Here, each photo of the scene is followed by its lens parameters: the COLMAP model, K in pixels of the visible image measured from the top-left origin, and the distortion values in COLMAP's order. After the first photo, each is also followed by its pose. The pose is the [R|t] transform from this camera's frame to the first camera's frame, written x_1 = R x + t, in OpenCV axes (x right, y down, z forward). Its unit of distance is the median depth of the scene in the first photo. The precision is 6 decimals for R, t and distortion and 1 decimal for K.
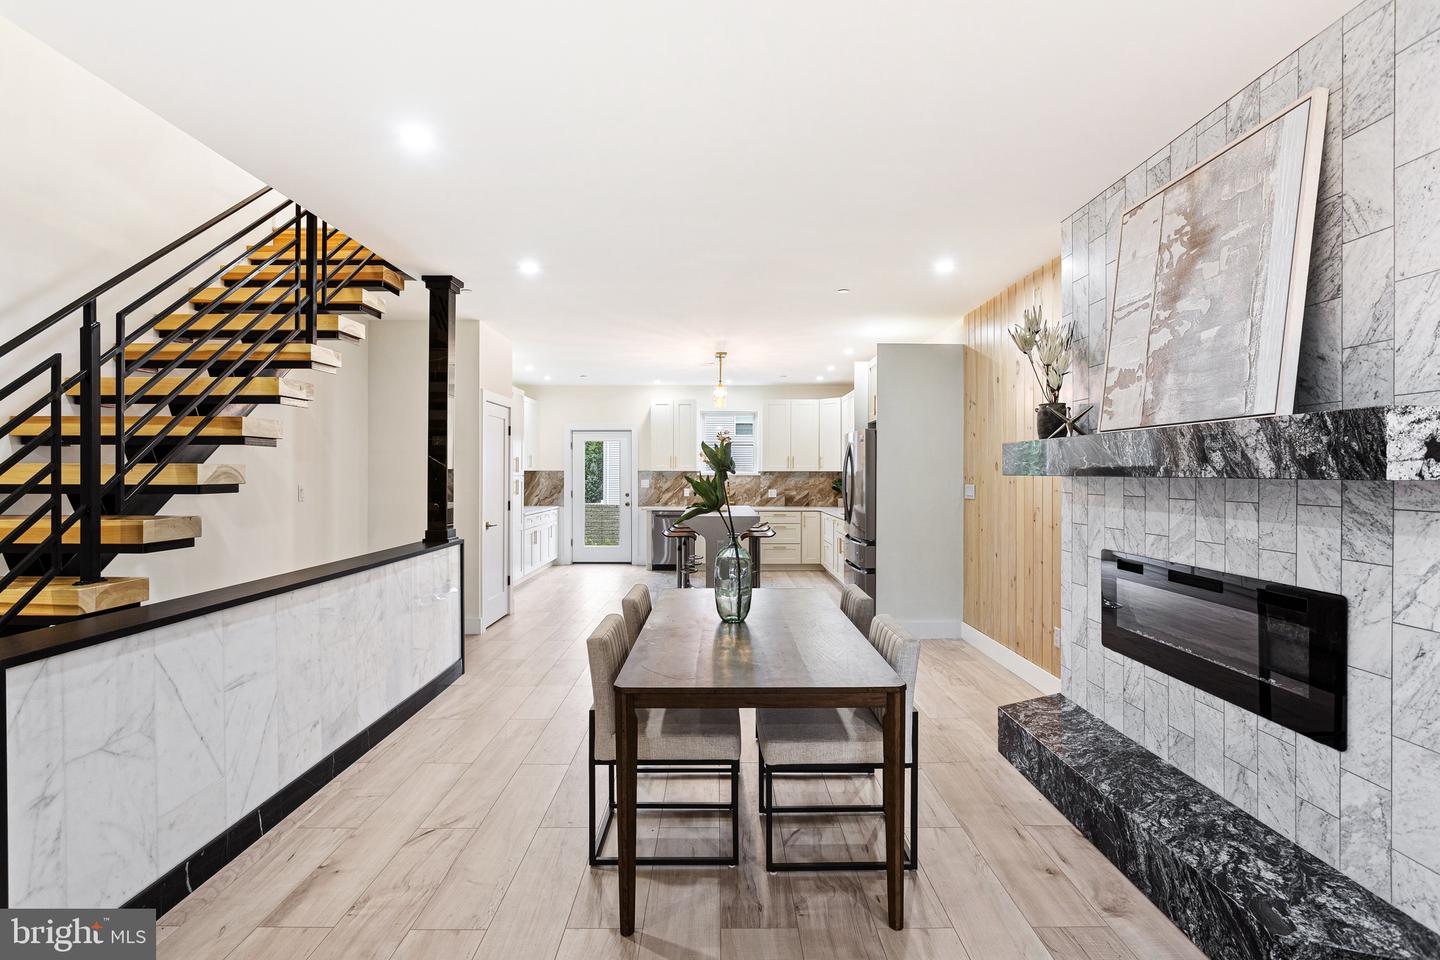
lens RADIAL K [[690.5, 0, 711.1], [0, 690.5, 472.0], [0, 0, 1]] dist [-0.015297, 0.007296]
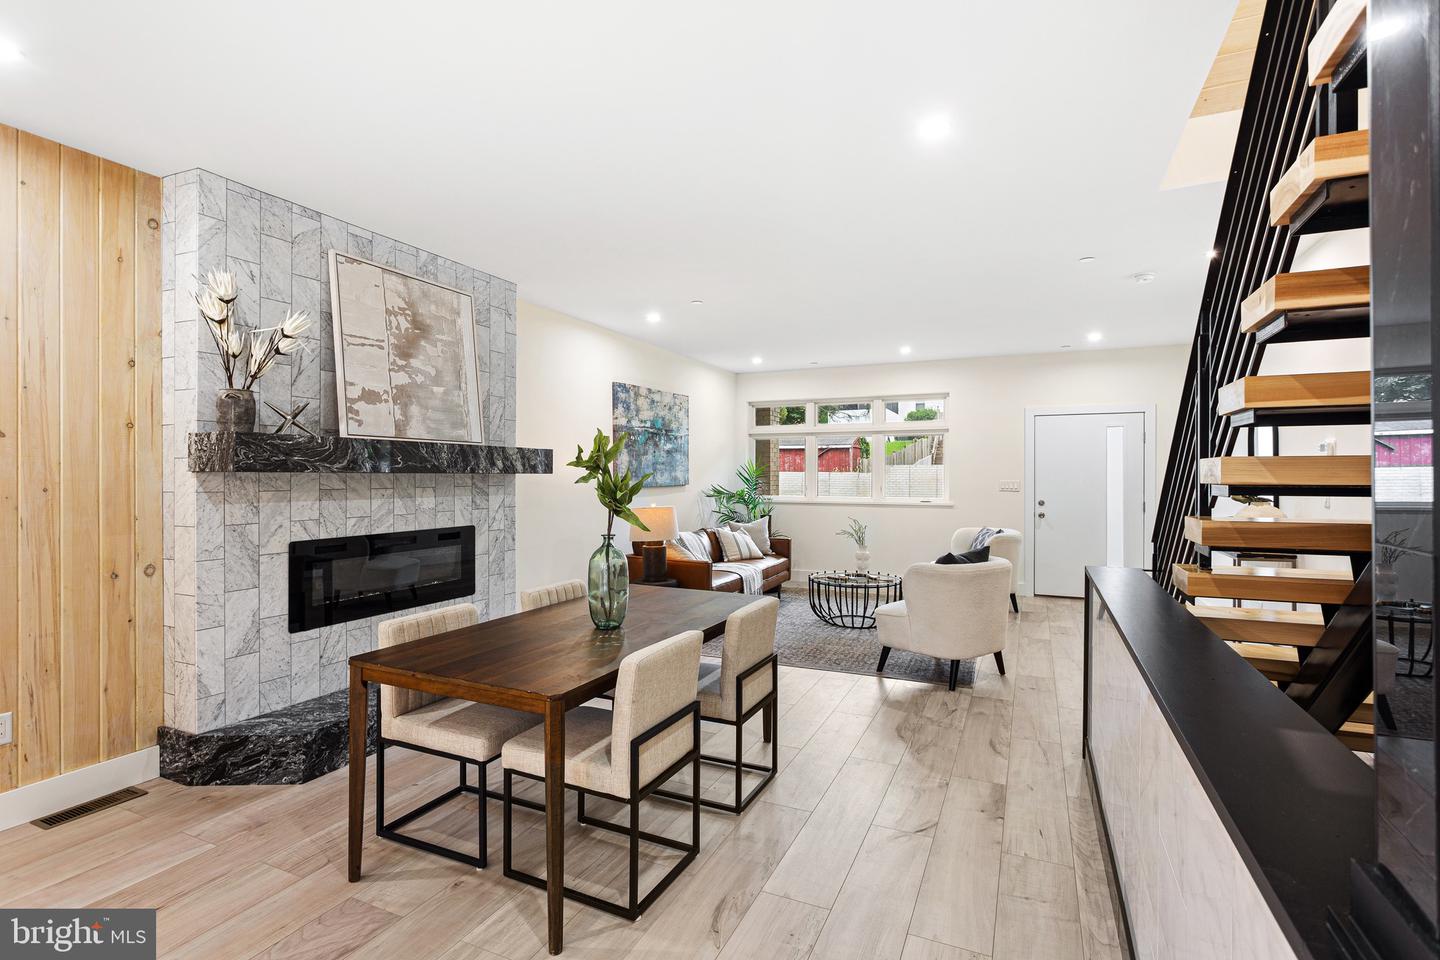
lens RADIAL K [[690.5, 0, 733.4], [0, 690.5, 472.9], [0, 0, 1]] dist [-0.015297, 0.007296]
pose [[-0.921694, -0.000496, 0.387918, -0.640845], [-0.002141, 0.999990, -0.003806, 0.012498], [-0.387913, -0.004339, -0.921686, 2.362691]]
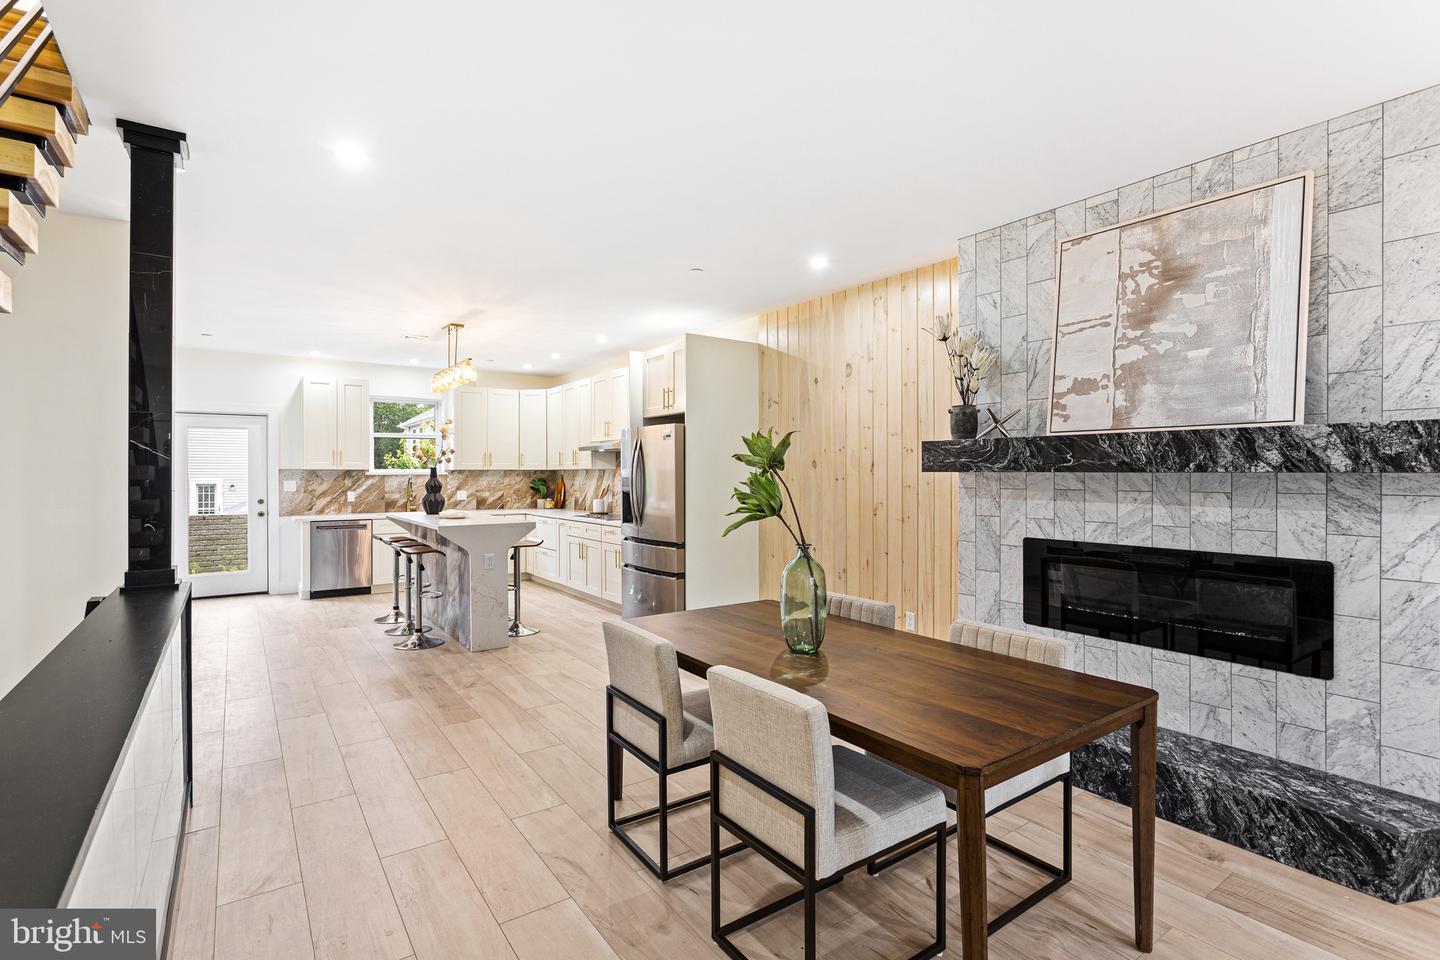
lens RADIAL K [[690.5, 0, 710.8], [0, 690.5, 472.8], [0, 0, 1]] dist [-0.015297, 0.007296]
pose [[0.815911, -0.002250, 0.578173, -0.689042], [0.001071, 0.999997, 0.002381, 0.005077], [-0.578176, -0.001323, 0.815911, 0.525055]]
